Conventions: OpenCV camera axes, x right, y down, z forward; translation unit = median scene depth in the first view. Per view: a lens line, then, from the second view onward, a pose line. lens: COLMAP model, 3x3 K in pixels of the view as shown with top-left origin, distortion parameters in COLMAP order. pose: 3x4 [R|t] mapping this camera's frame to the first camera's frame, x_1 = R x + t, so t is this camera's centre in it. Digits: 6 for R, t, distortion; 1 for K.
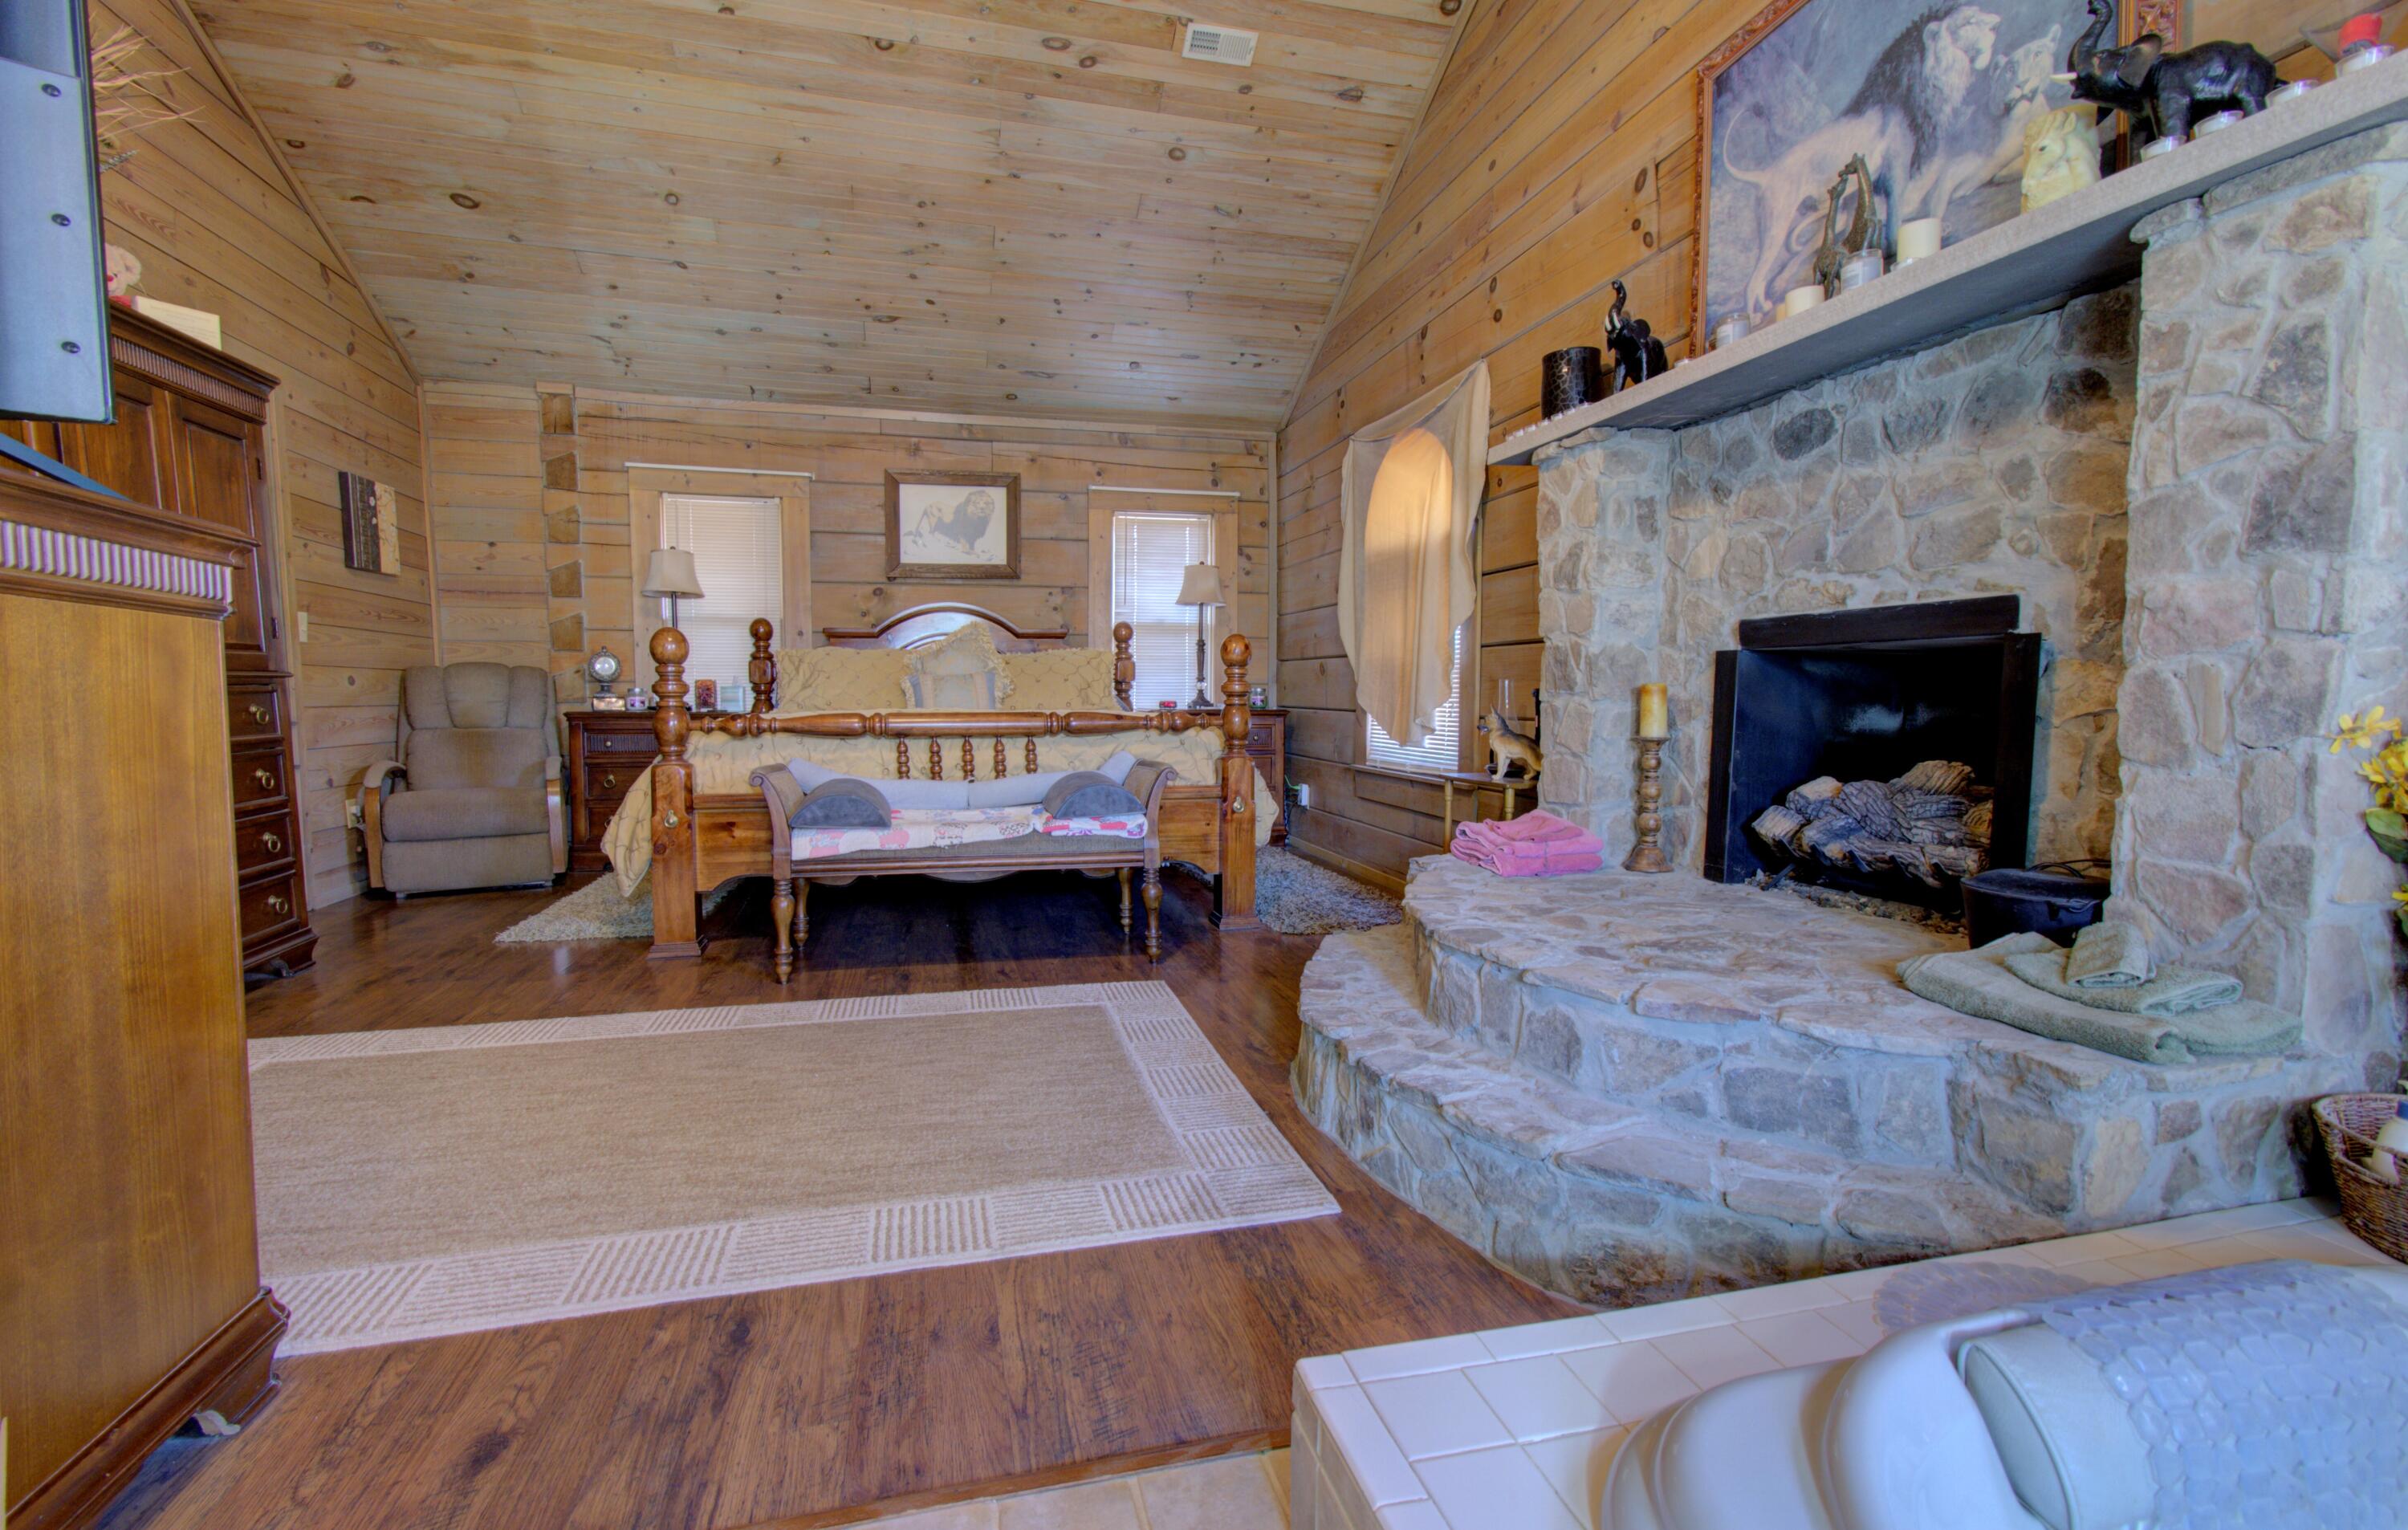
lens RADIAL K [[1045.6, 0, 1210.6], [0, 1045.6, 779.4], [0, 0, 1]] dist [-0.006885, 0.006767]
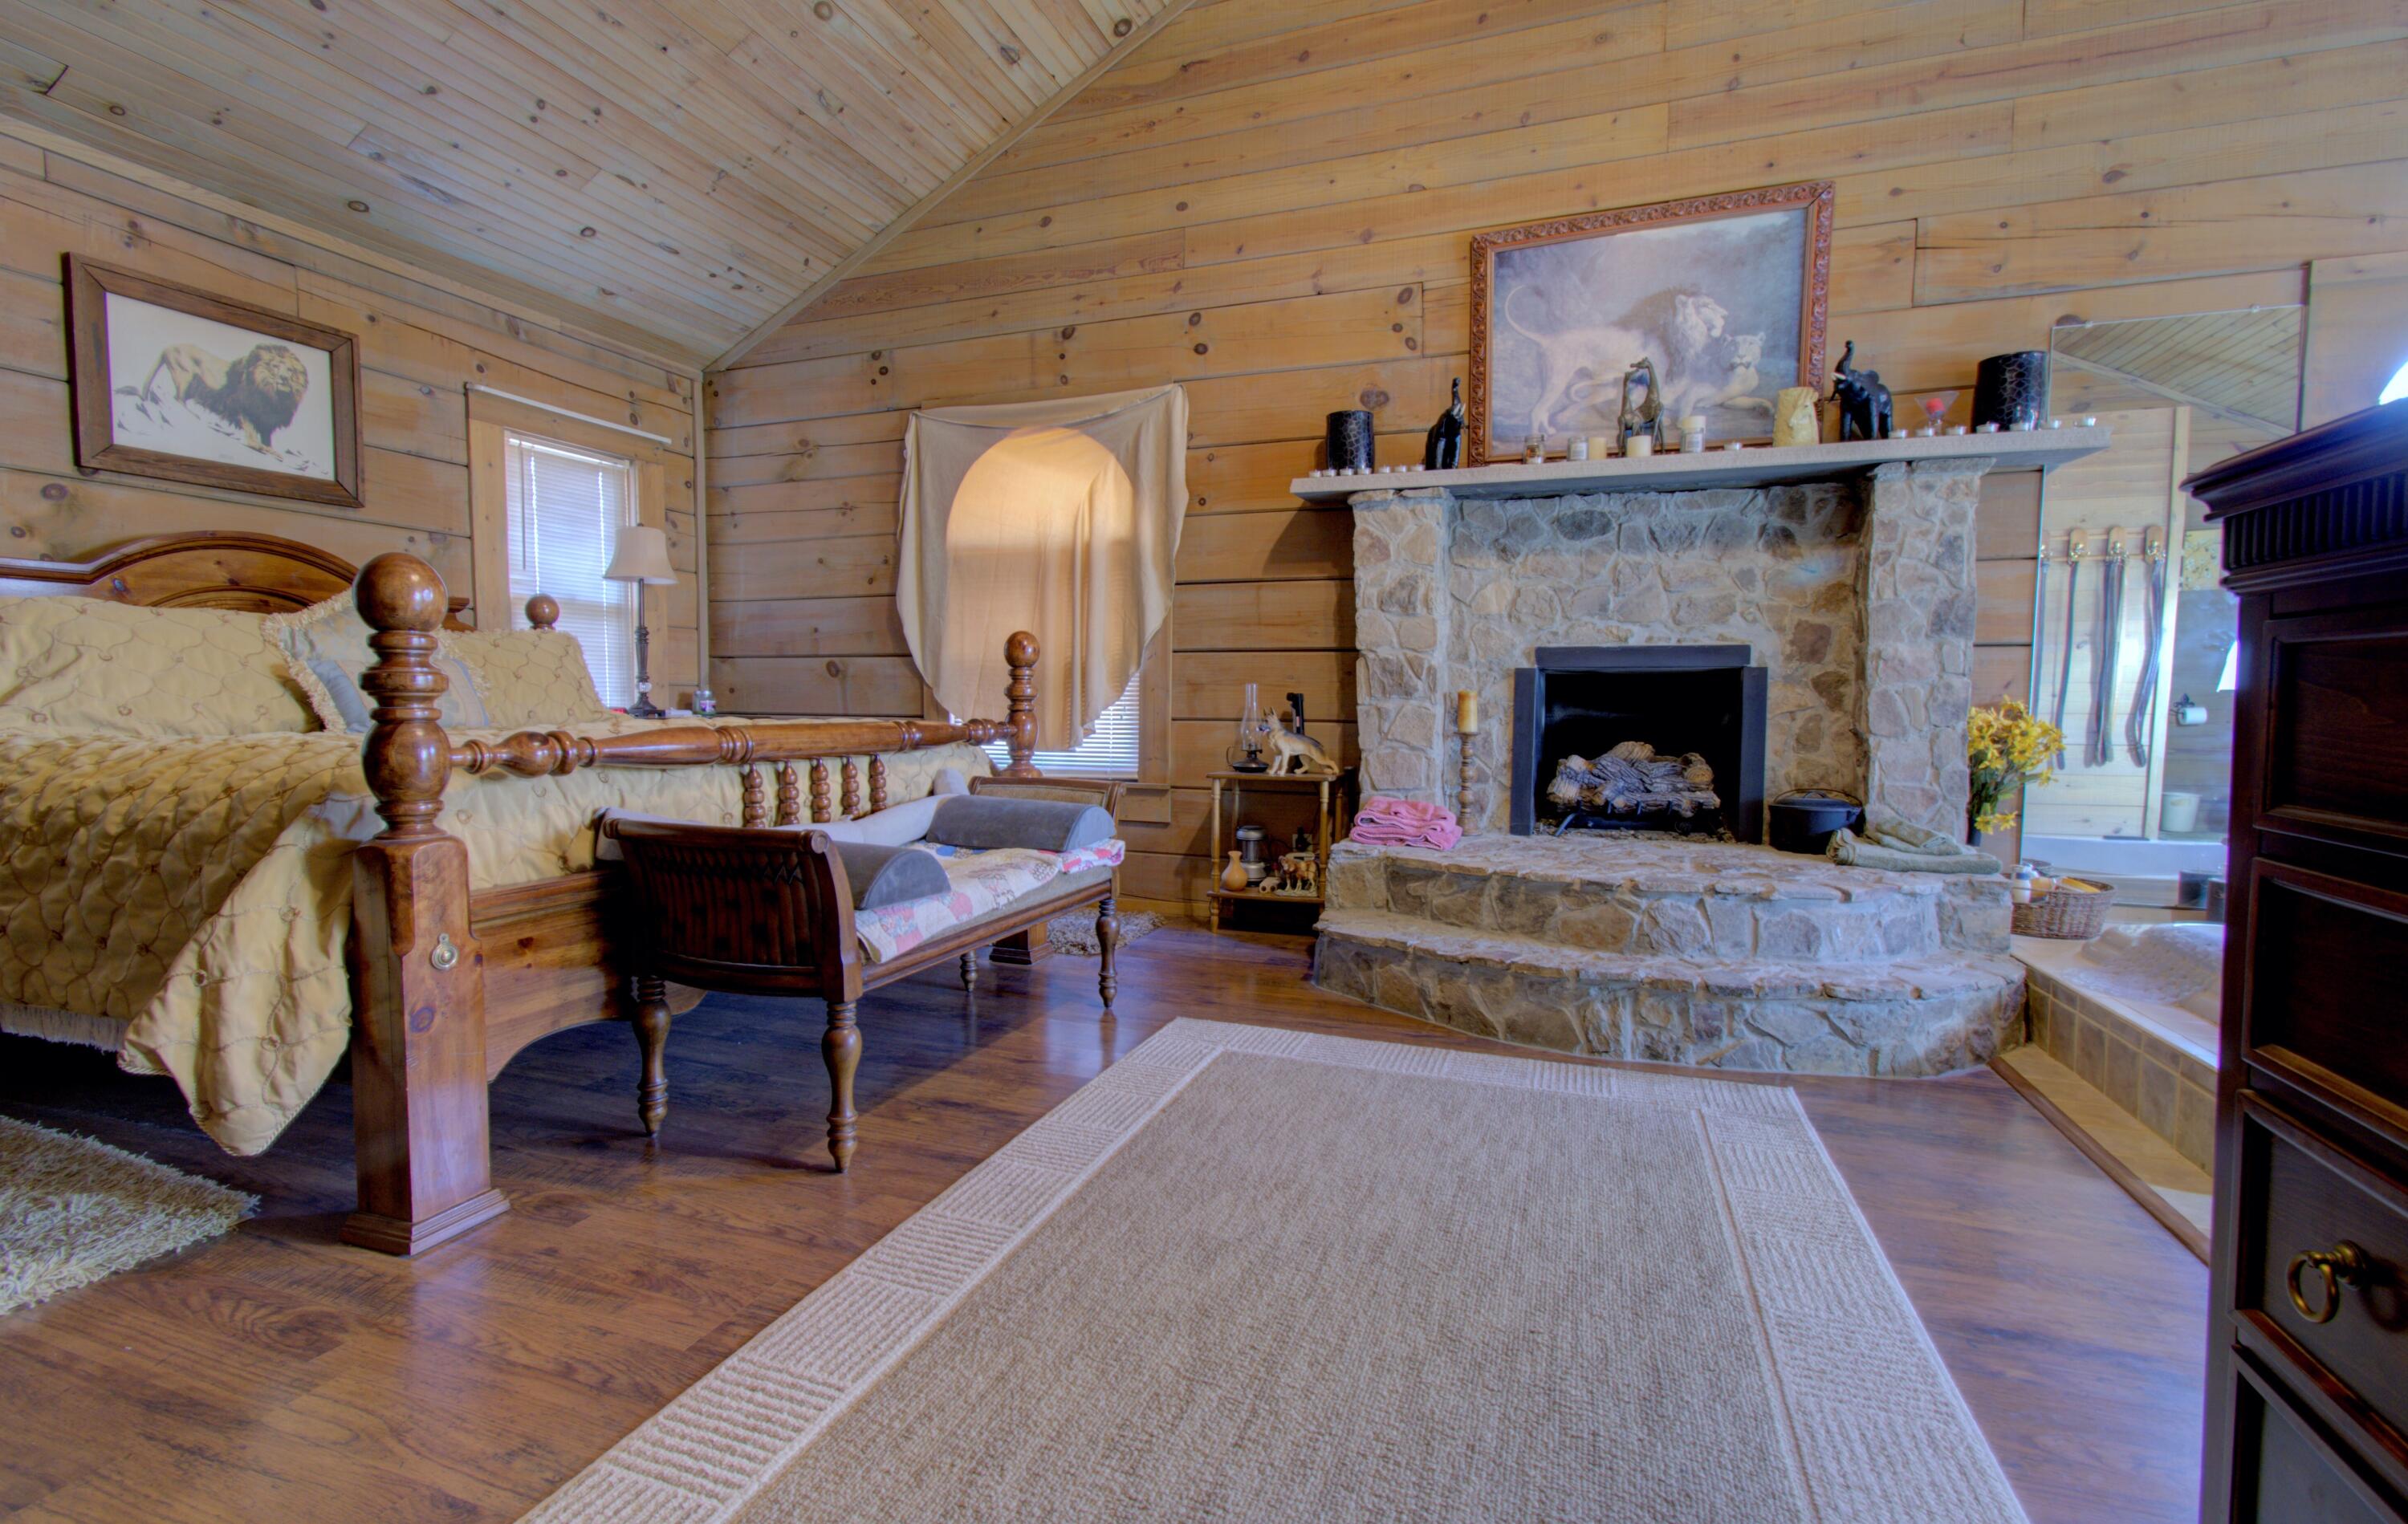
lens RADIAL K [[1045.5, 0, 1207.0], [0, 1045.5, 774.8], [0, 0, 1]] dist [-0.006885, 0.006767]
pose [[0.574294, -0.057331, 0.816639, -0.960185], [0.062716, 0.997694, 0.025937, -0.047771], [-0.816243, 0.036321, 0.576566, 0.583978]]
